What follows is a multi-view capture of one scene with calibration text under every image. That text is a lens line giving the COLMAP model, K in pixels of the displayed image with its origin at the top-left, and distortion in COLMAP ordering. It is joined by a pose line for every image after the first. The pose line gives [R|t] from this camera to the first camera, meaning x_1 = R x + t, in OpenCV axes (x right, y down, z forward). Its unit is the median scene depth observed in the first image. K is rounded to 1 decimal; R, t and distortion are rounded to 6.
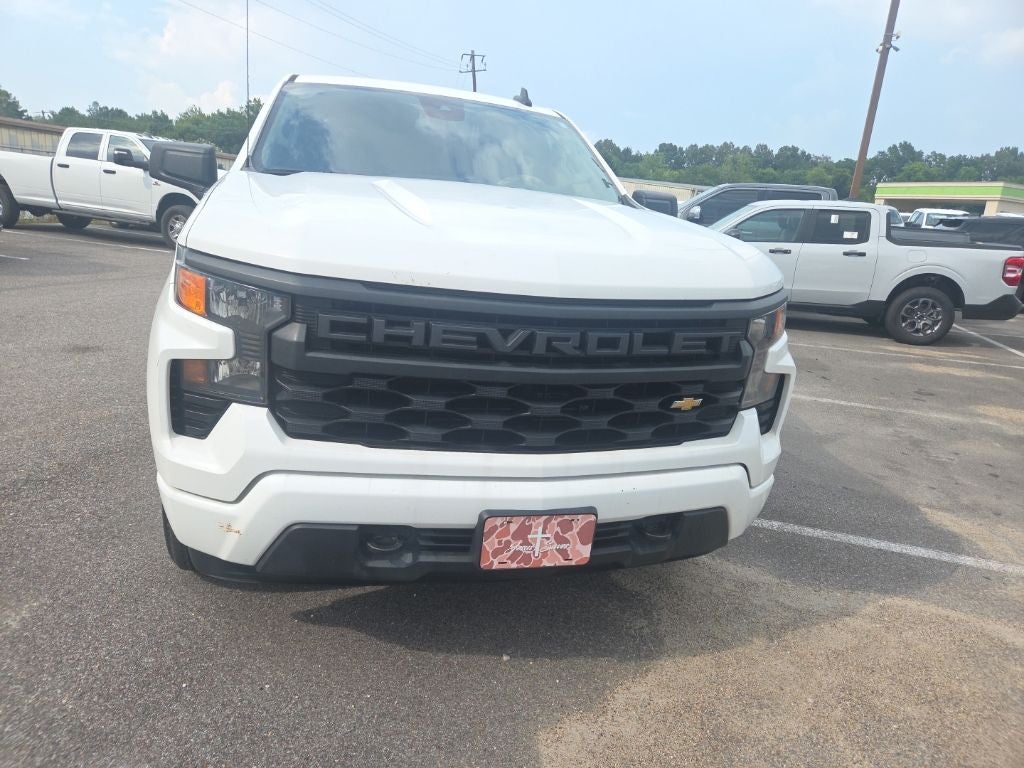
lens RADIAL K [[686.5, 0, 503.4], [0, 686.5, 380.0], [0, 0, 1]] dist [0.068760, -0.057646]
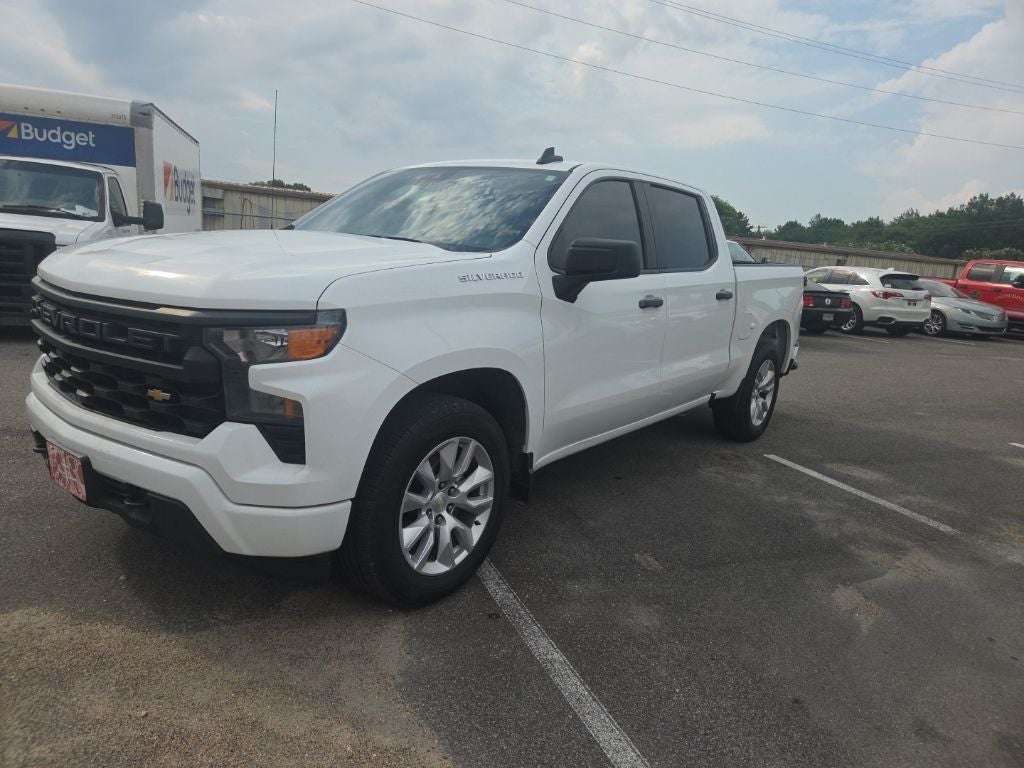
lens RADIAL K [[687.5, 0, 503.0], [0, 687.5, 389.3], [0, 0, 1]] dist [0.065992, -0.052923]
pose [[0.596166, 0.119368, -0.793938, 1.368874], [-0.221091, 0.975060, -0.019417, -0.070678], [0.771819, 0.187108, 0.607689, 0.662291]]
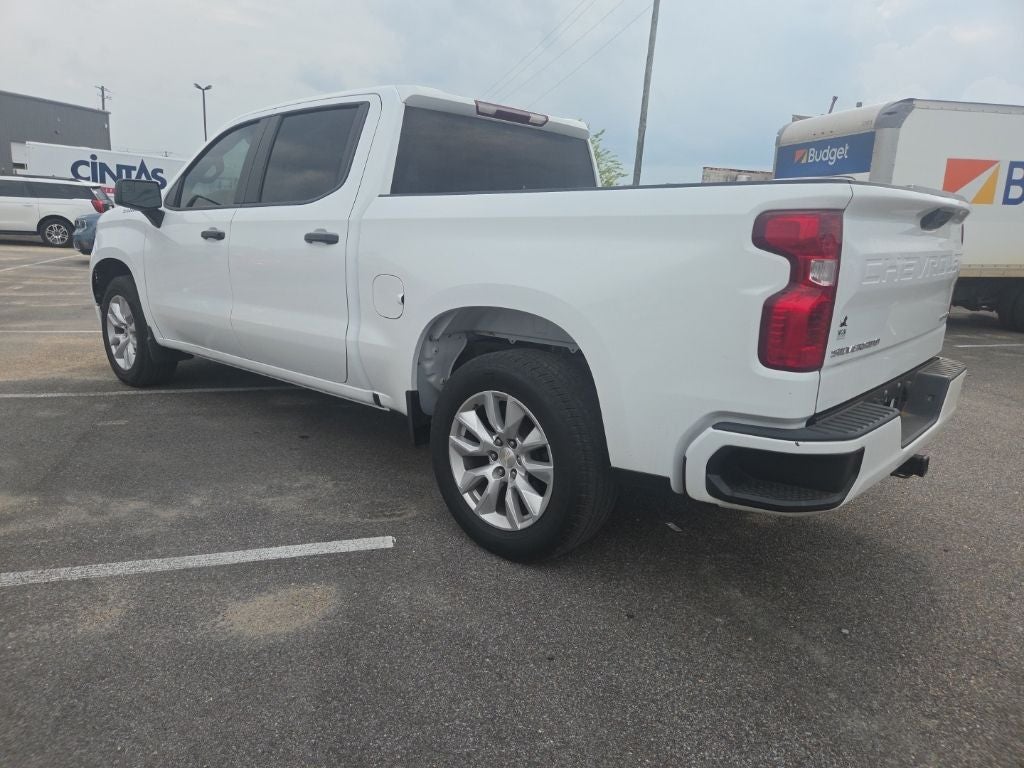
lens RADIAL K [[687.5, 0, 497.6], [0, 687.5, 390.0], [0, 0, 1]] dist [0.065992, -0.052923]
pose [[-0.844226, 0.011715, -0.535860, 0.549764], [-0.233061, 0.892276, 0.386686, -0.909165], [0.482665, 0.451338, -0.750552, 3.855286]]
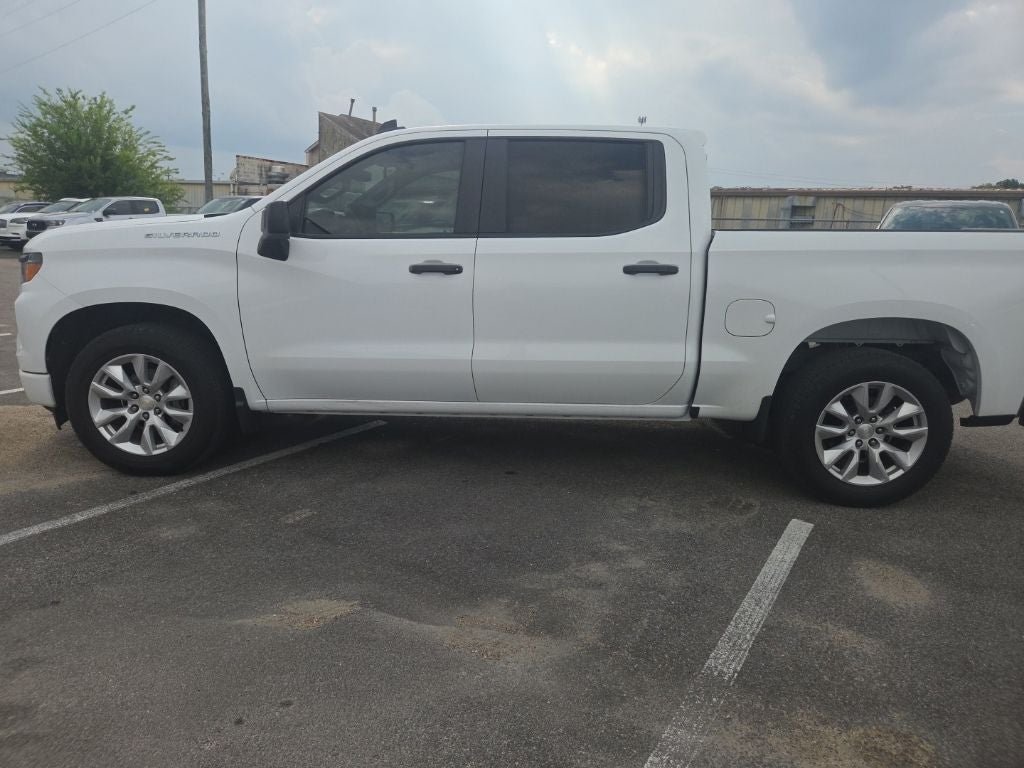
lens RADIAL K [[687.5, 0, 497.0], [0, 687.5, 383.8], [0, 0, 1]] dist [0.065992, -0.052923]
pose [[-0.299737, 0.118735, -0.946604, 1.684097], [-0.289540, 0.934103, 0.208848, -0.518944], [0.909024, 0.336679, -0.245607, 2.554892]]
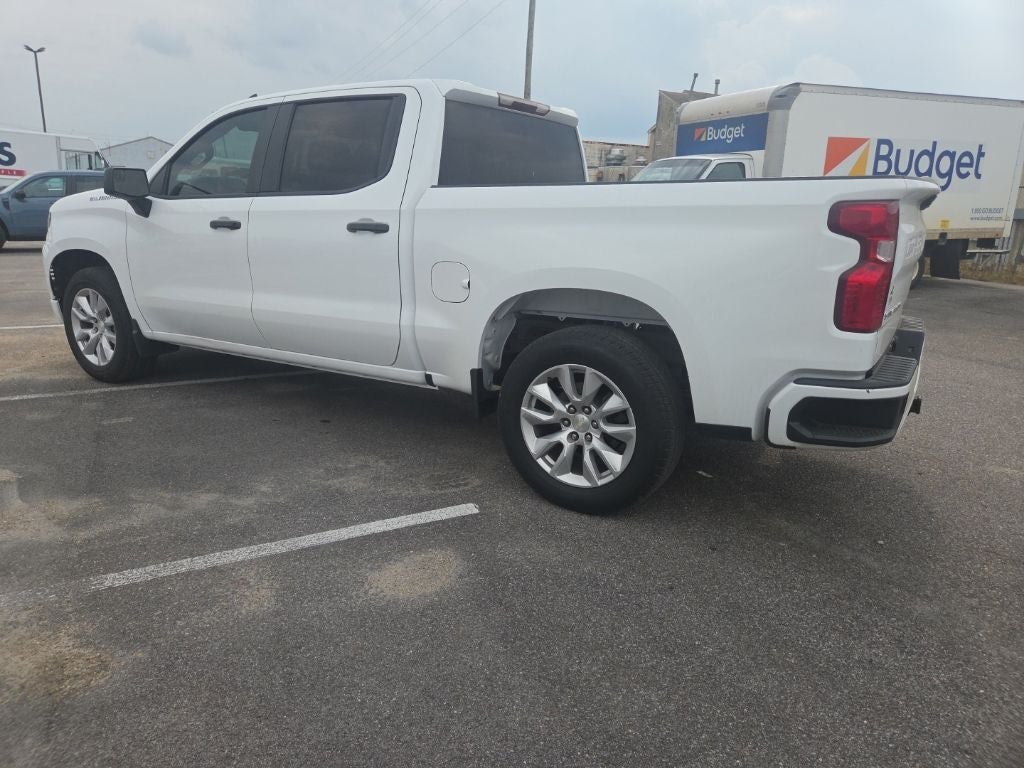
lens RADIAL K [[687.5, 0, 497.7], [0, 687.5, 386.3], [0, 0, 1]] dist [0.065992, -0.052923]
pose [[-0.737858, 0.078738, -0.670348, 0.921254], [-0.244859, 0.894287, 0.374560, -0.868515], [0.628975, 0.440513, -0.640577, 3.735326]]
